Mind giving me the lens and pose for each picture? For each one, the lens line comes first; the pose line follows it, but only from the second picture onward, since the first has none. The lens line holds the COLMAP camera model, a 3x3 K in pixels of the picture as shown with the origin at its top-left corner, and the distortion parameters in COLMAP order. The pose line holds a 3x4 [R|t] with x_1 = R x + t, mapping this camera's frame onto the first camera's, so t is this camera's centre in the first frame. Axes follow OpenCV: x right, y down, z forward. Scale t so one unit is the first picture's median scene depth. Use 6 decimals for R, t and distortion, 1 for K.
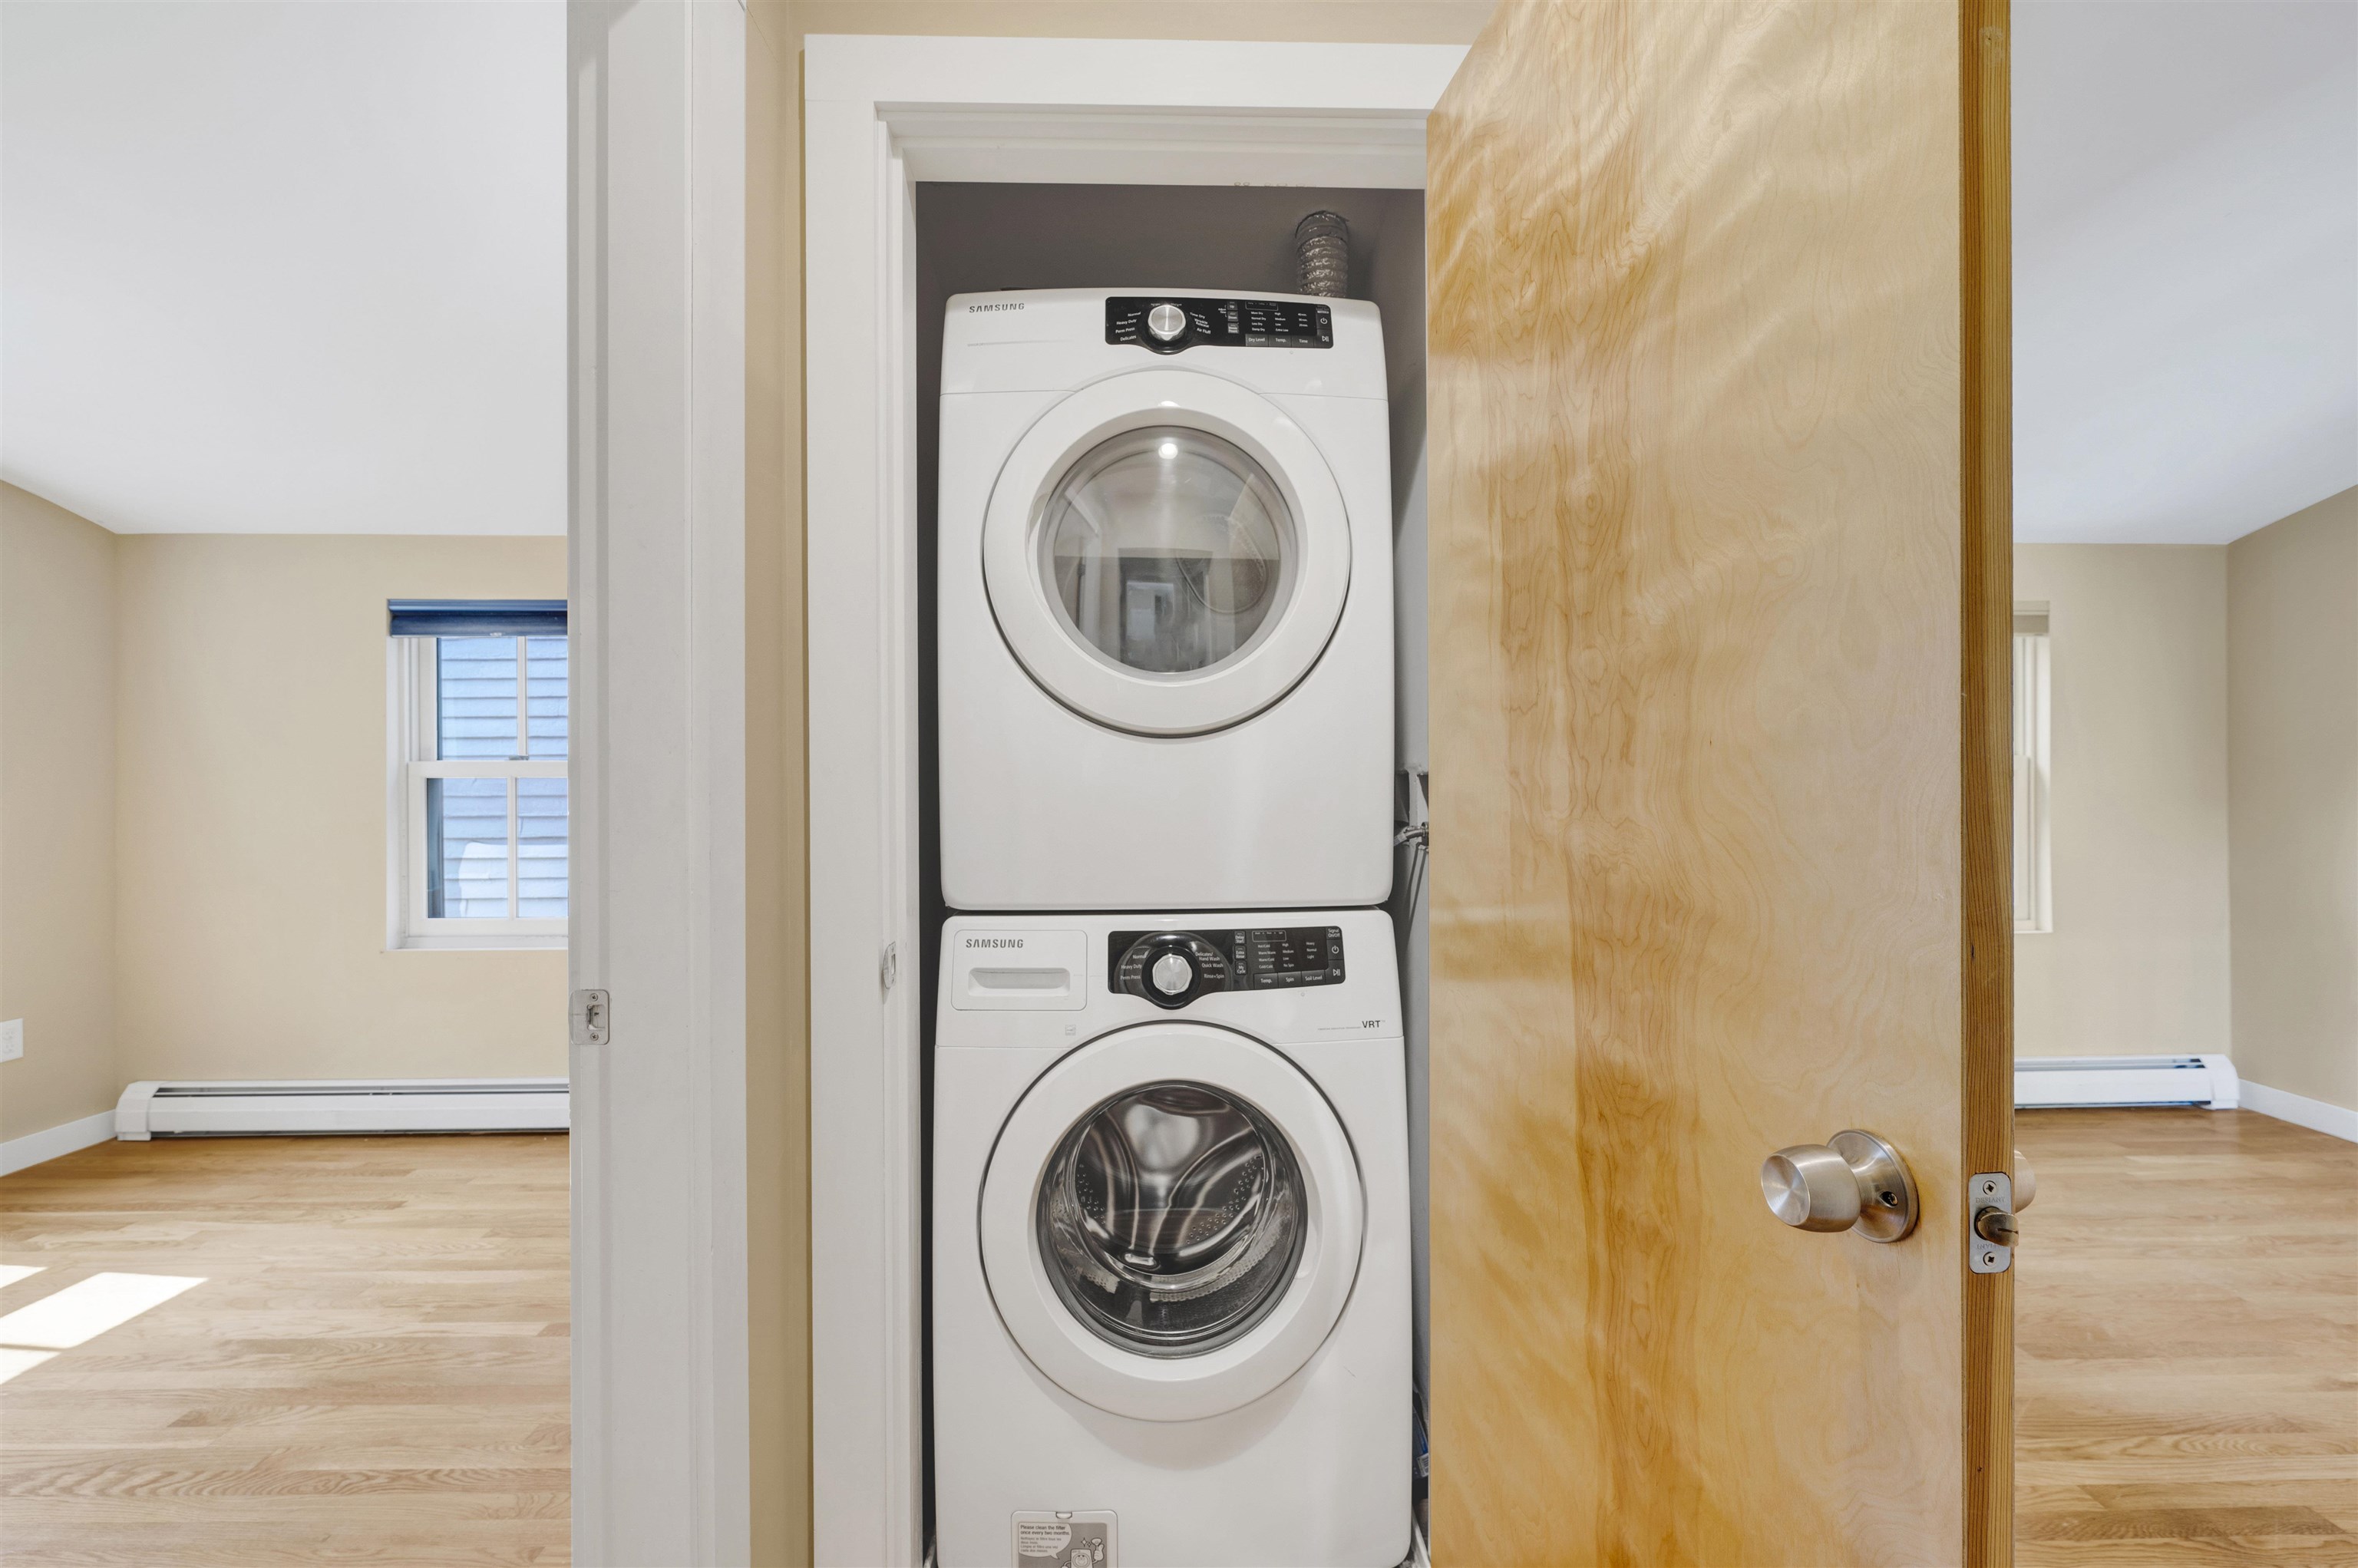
lens RADIAL K [[1008.5, 0, 1180.7], [0, 1008.5, 773.6], [0, 0, 1]] dist [0.001153, 0.000844]
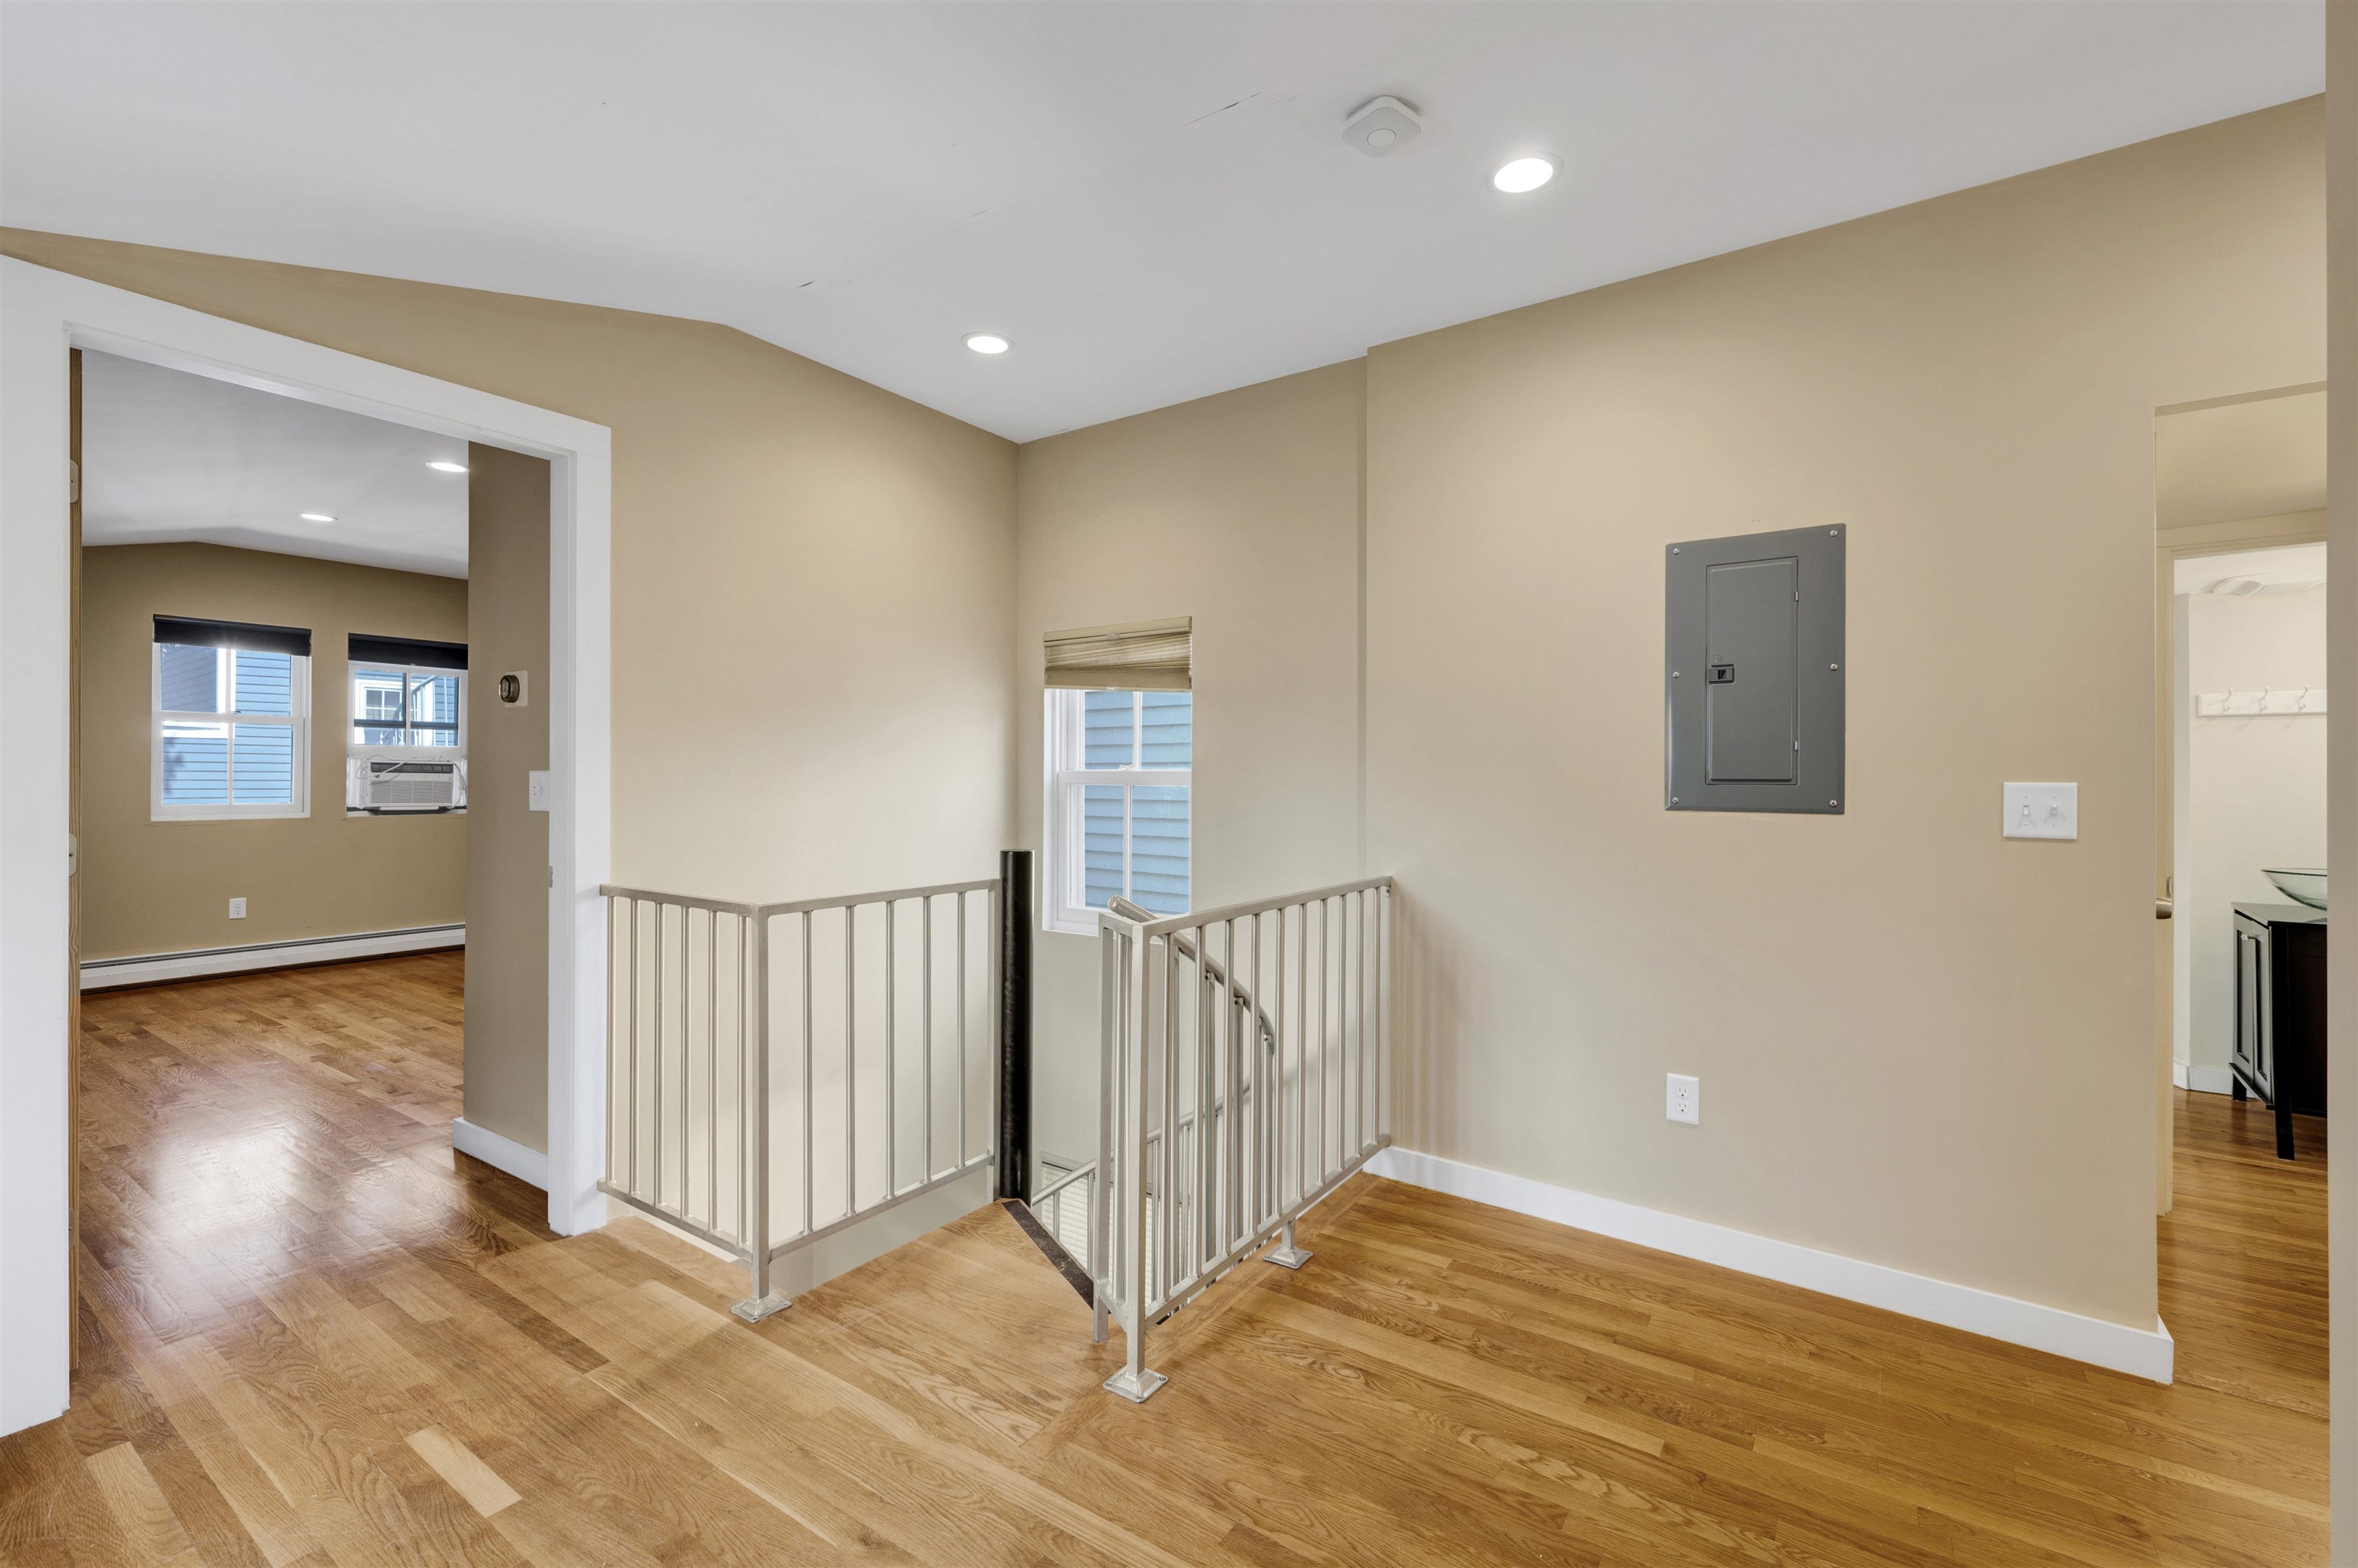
lens RADIAL K [[1008.5, 0, 1176.8], [0, 1008.5, 783.1], [0, 0, 1]] dist [0.001153, 0.000844]
pose [[-0.812480, -0.007655, 0.582939, 0.370908], [-0.009578, 0.999954, -0.000218, -0.014021], [-0.582911, -0.005761, -0.812516, 1.182659]]
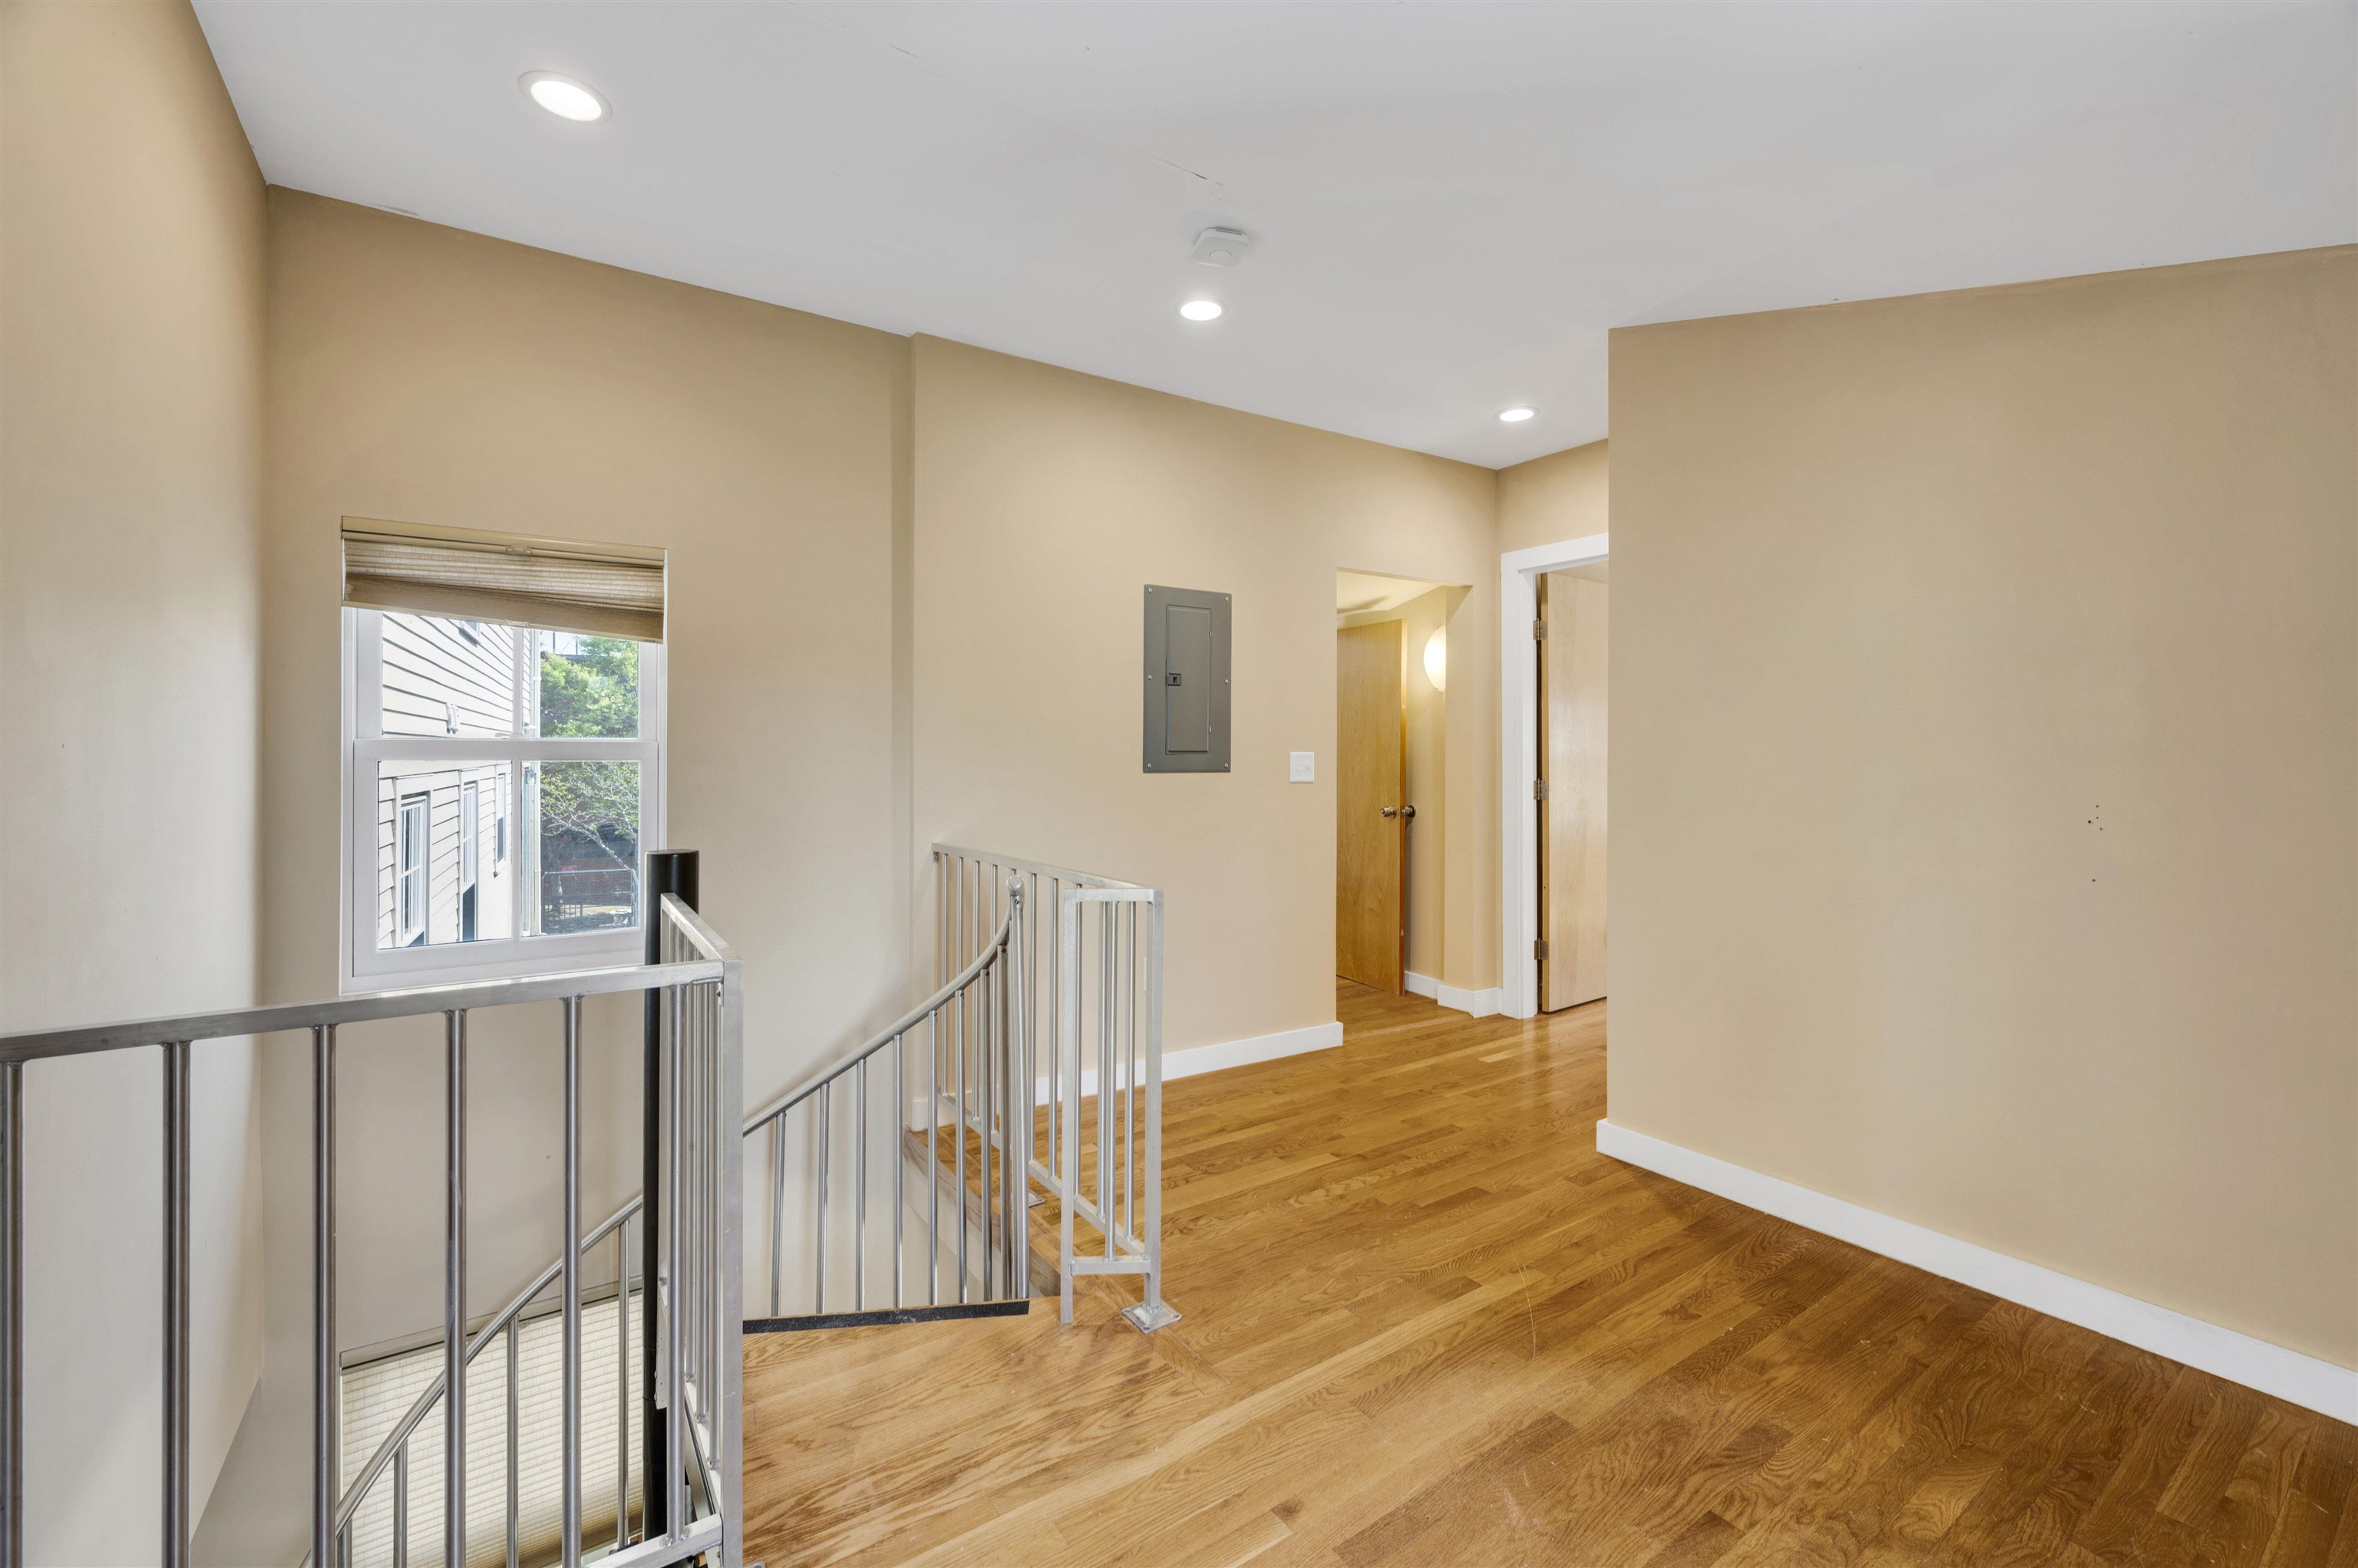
lens RADIAL K [[962.7, 0, 1185.1], [0, 962.7, 767.4], [0, 0, 1]] dist [-0.005104, -0.000442]
pose [[-0.838108, 0.005842, -0.545472, 1.285188], [0.004167, 0.999982, 0.004307, -0.005258], [0.545488, 0.001337, -0.838118, 1.246089]]
